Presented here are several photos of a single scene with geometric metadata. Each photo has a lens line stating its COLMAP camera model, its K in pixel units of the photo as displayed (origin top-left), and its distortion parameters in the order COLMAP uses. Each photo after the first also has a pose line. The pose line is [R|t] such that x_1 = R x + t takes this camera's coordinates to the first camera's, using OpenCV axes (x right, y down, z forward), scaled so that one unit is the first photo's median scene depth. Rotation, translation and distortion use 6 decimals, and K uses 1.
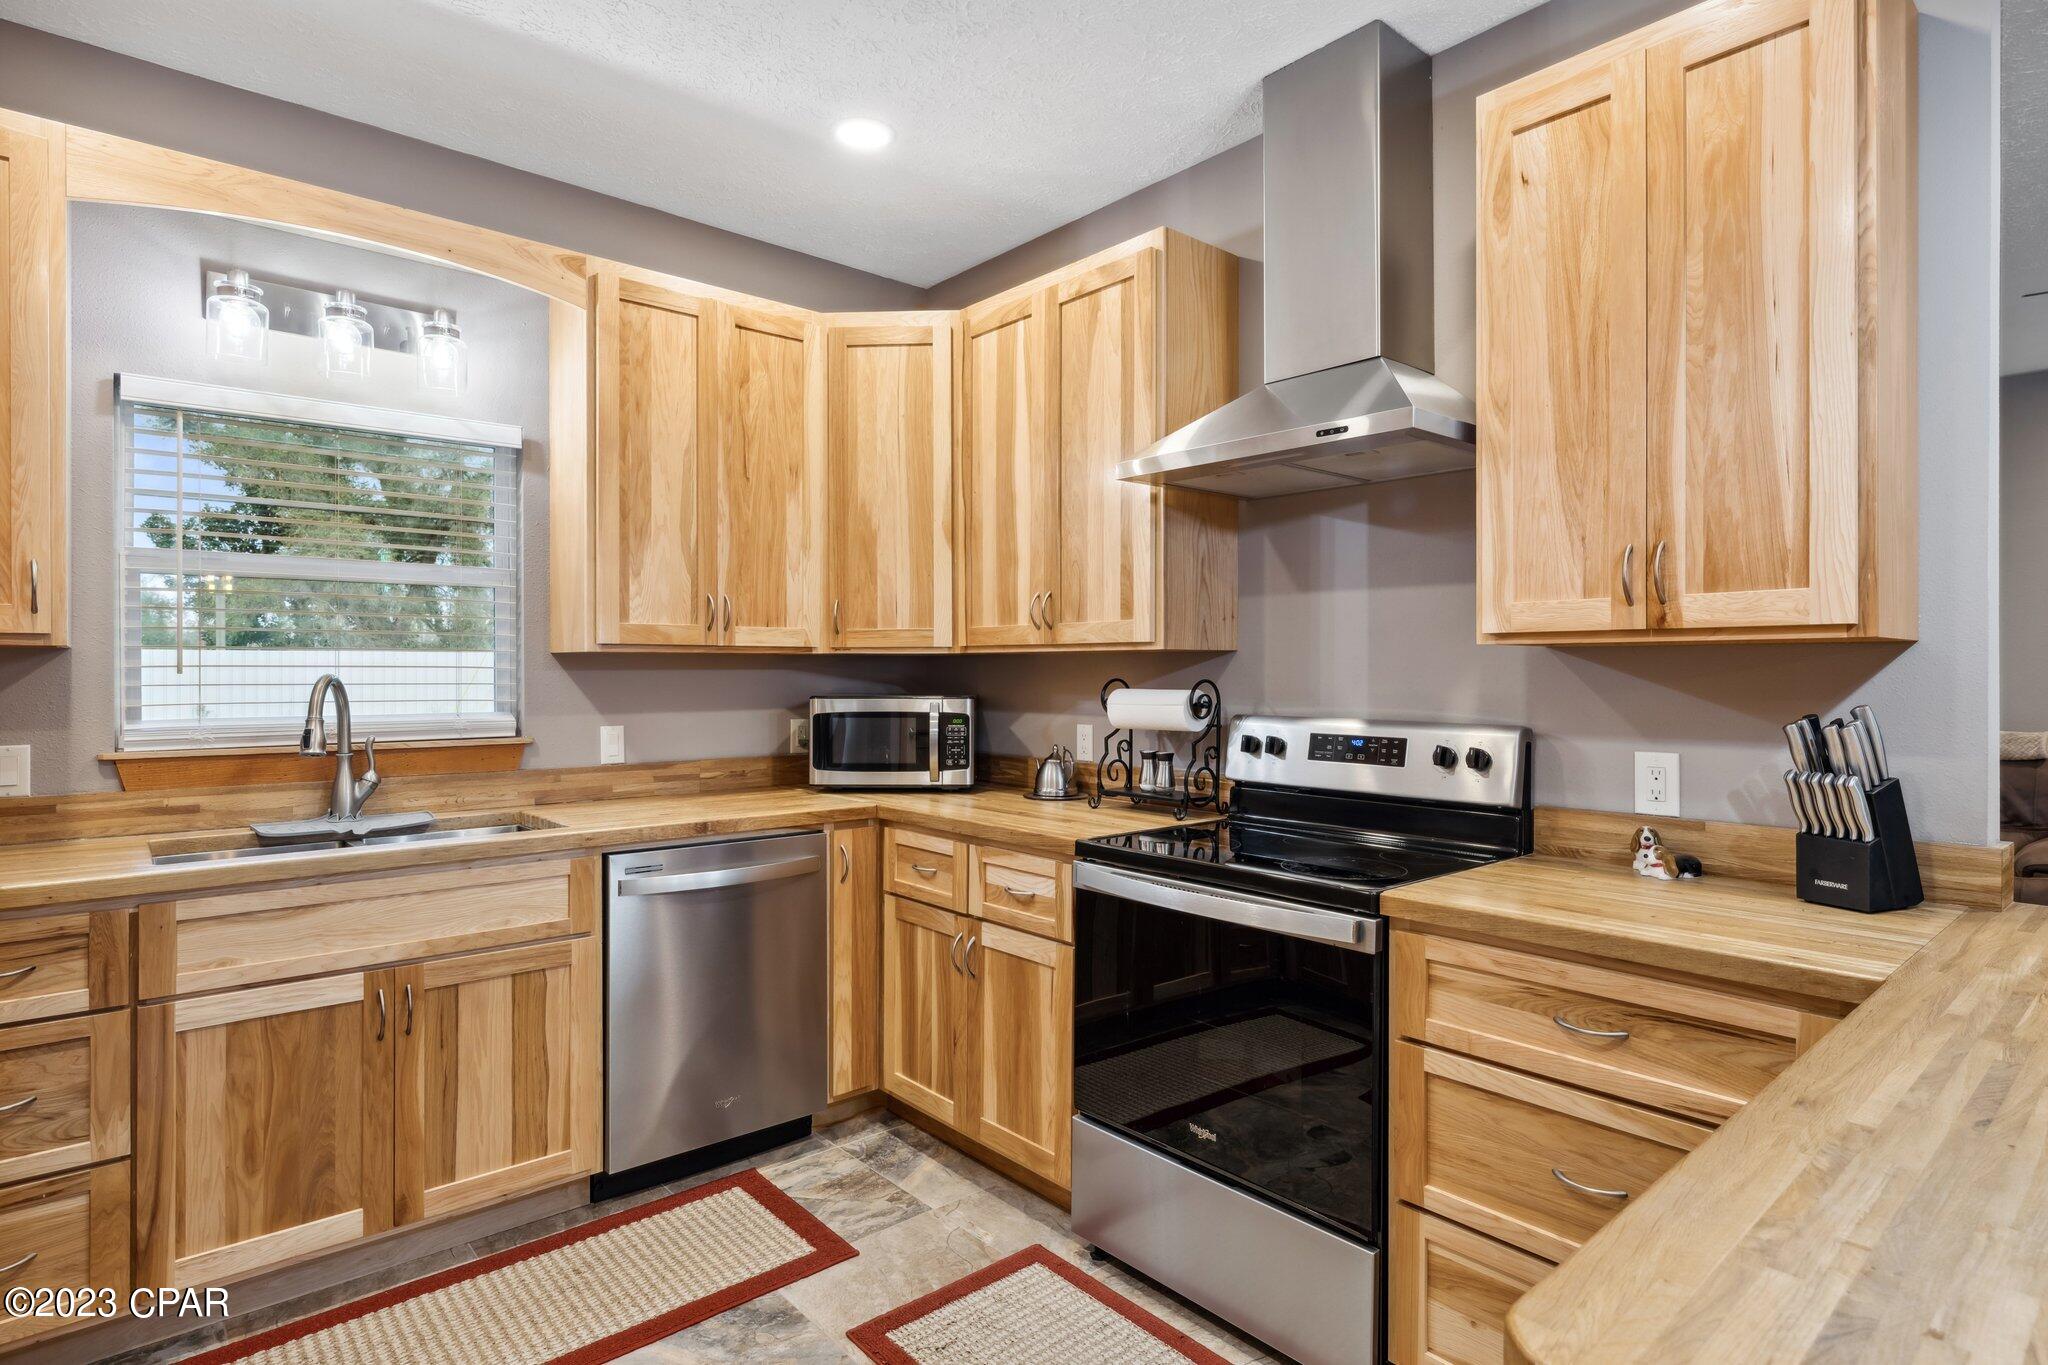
lens RADIAL K [[1062.5, 0, 1030.9], [0, 1062.5, 672.8], [0, 0, 1]] dist [0.000092, -0.000430]
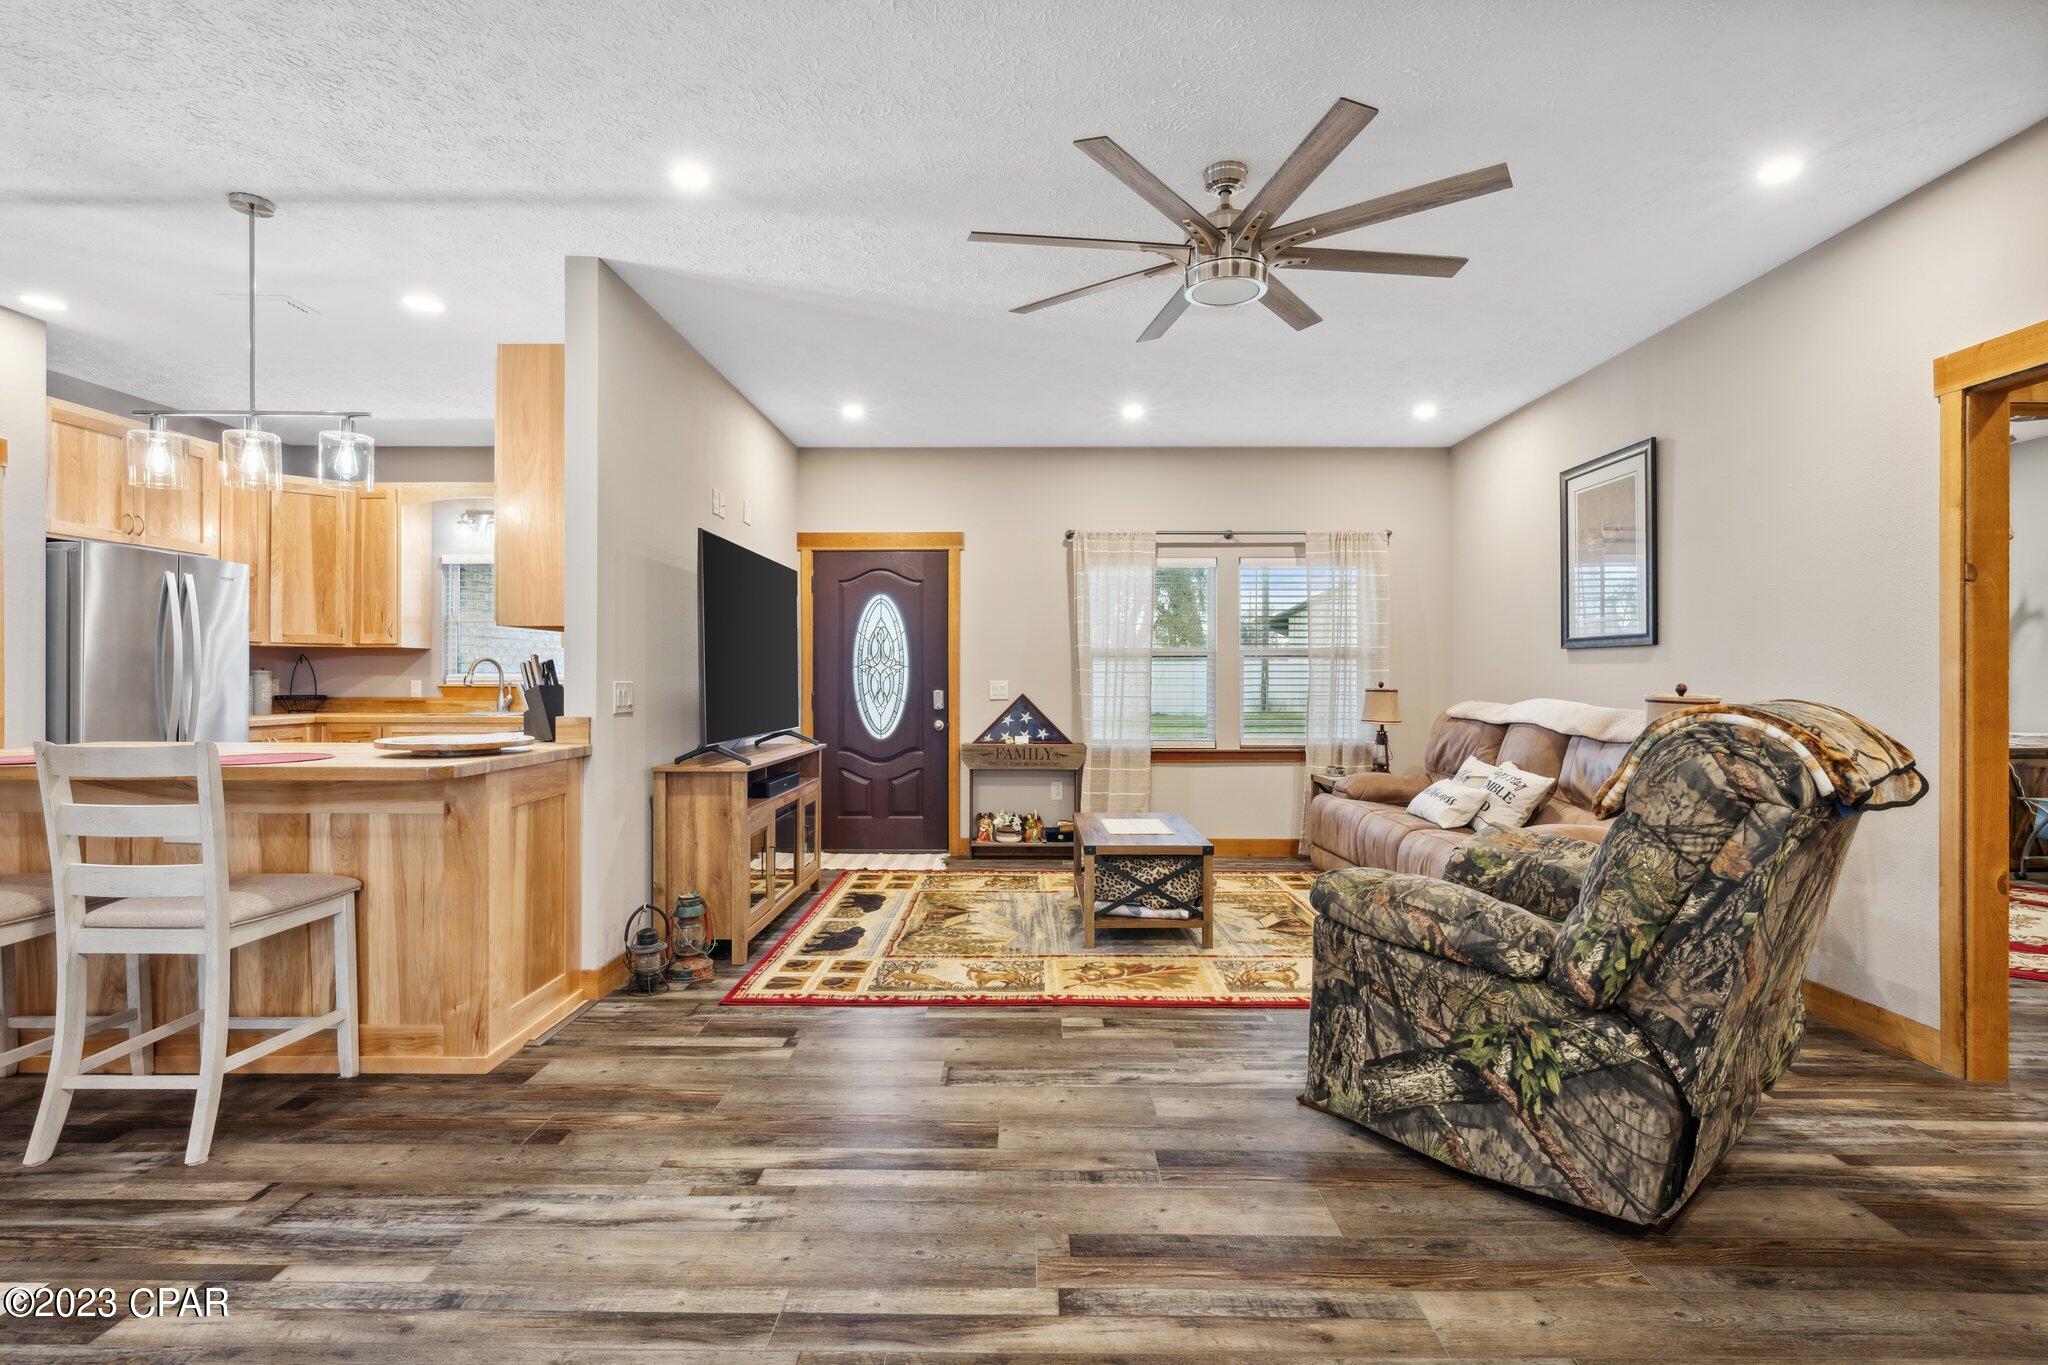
lens RADIAL K [[957.8, 0, 1025.6], [0, 957.8, 676.1], [0, 0, 1]] dist [0.000778, -0.000172]
pose [[0.746156, -0.001242, -0.665770, 1.914721], [-0.002797, 0.999984, -0.005001, 0.055433], [0.665765, 0.005594, 0.746140, 0.085232]]
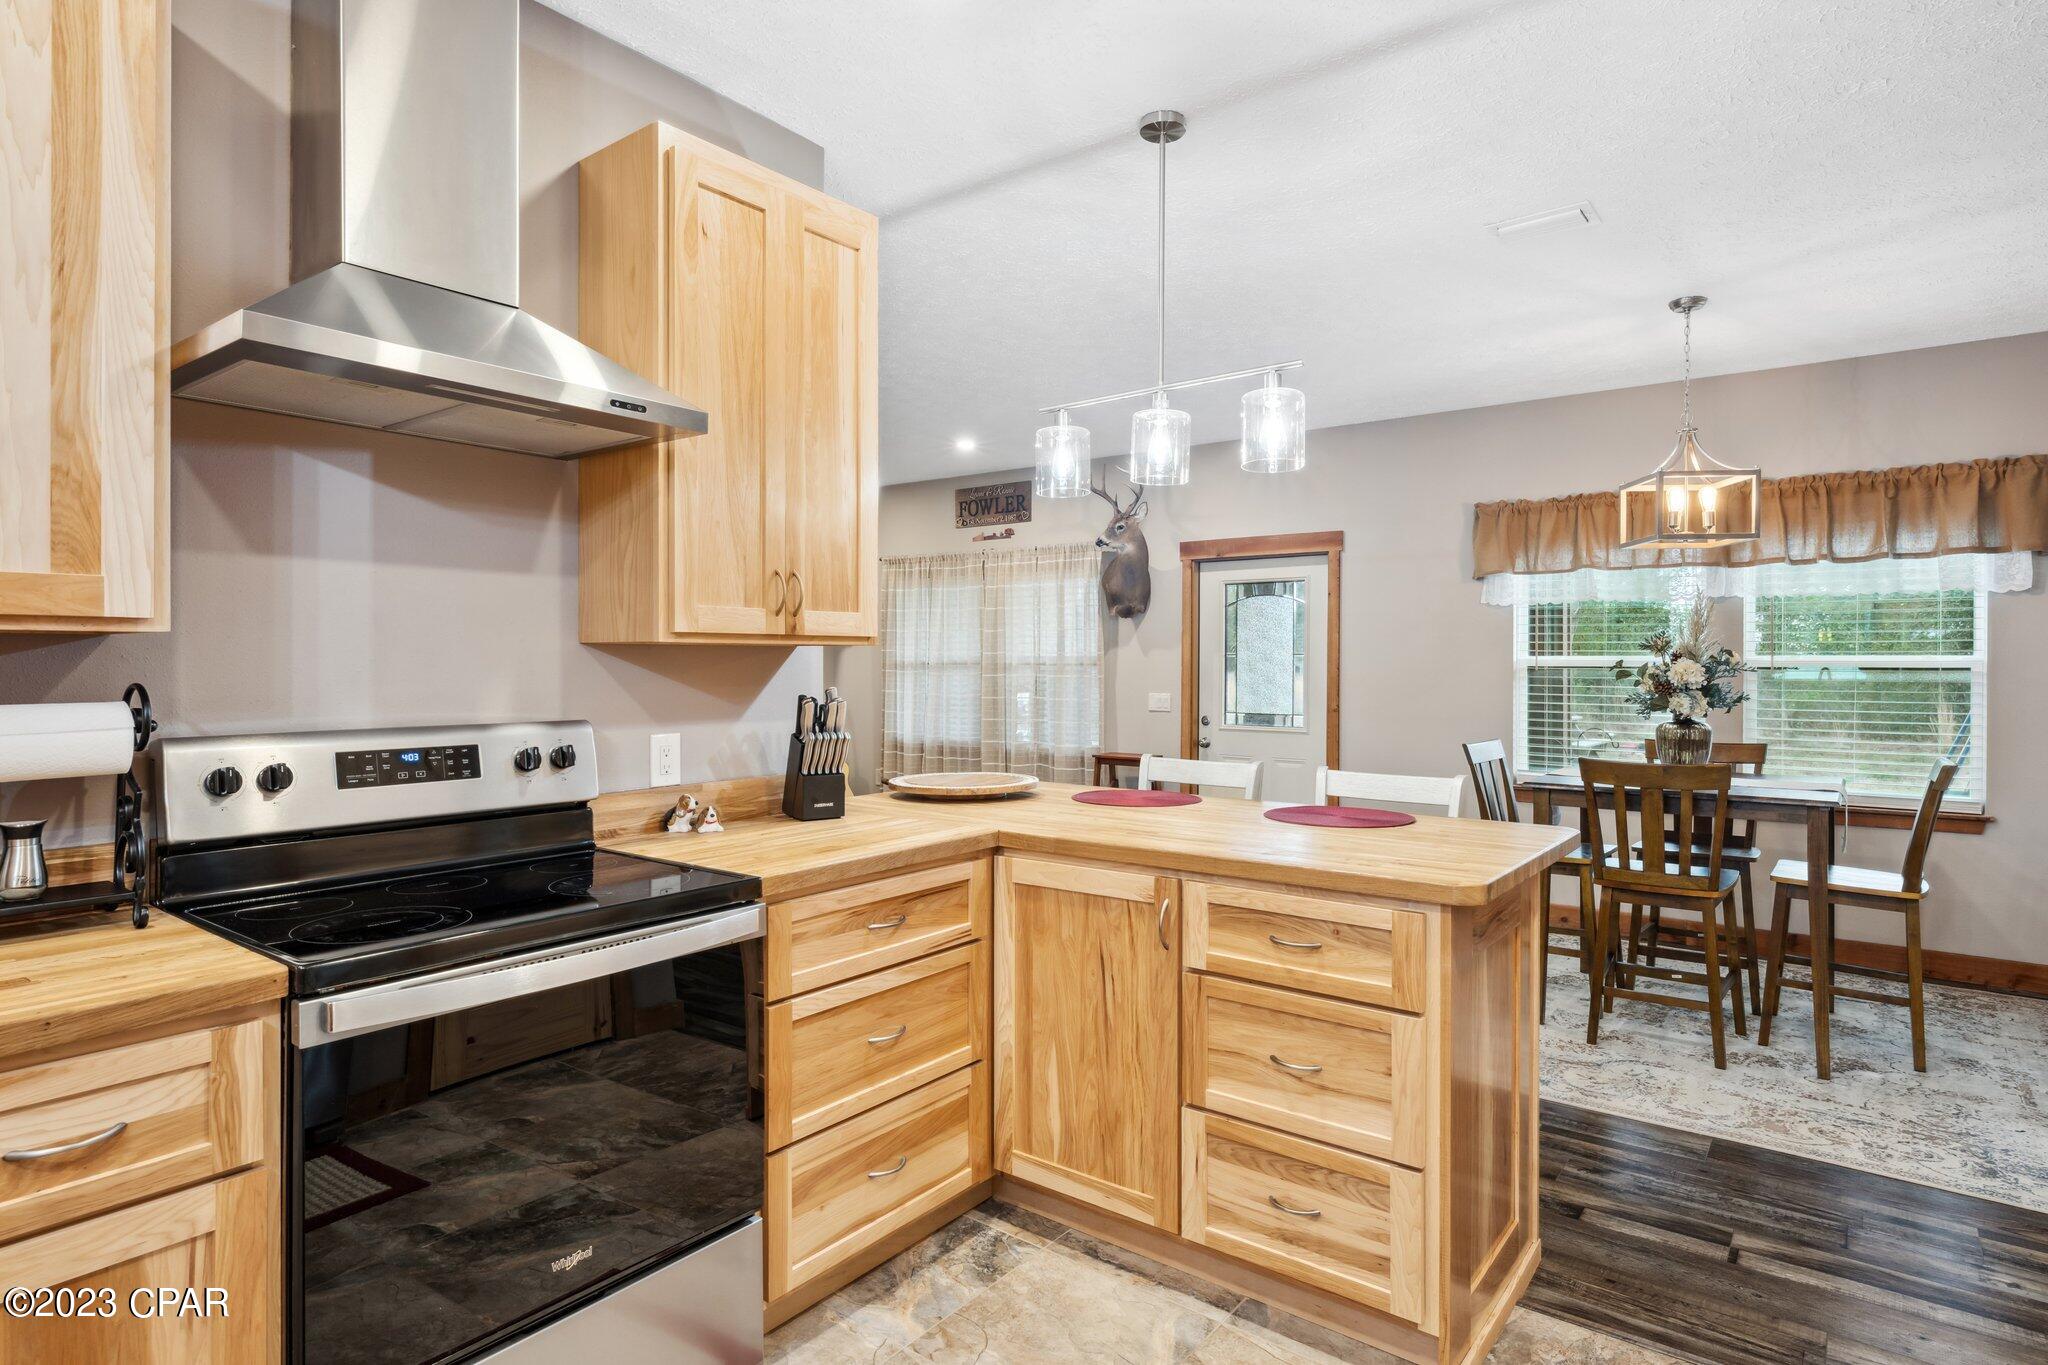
lens RADIAL K [[1096.3, 0, 1028.8], [0, 1096.3, 662.2], [0, 0, 1]] dist [0.001842, 0.001682]
pose [[-0.194556, -0.004587, 0.980881, -0.549009], [-0.000756, 0.999989, 0.004527, -0.009154], [-0.980891, 0.000140, -0.194557, 0.652562]]
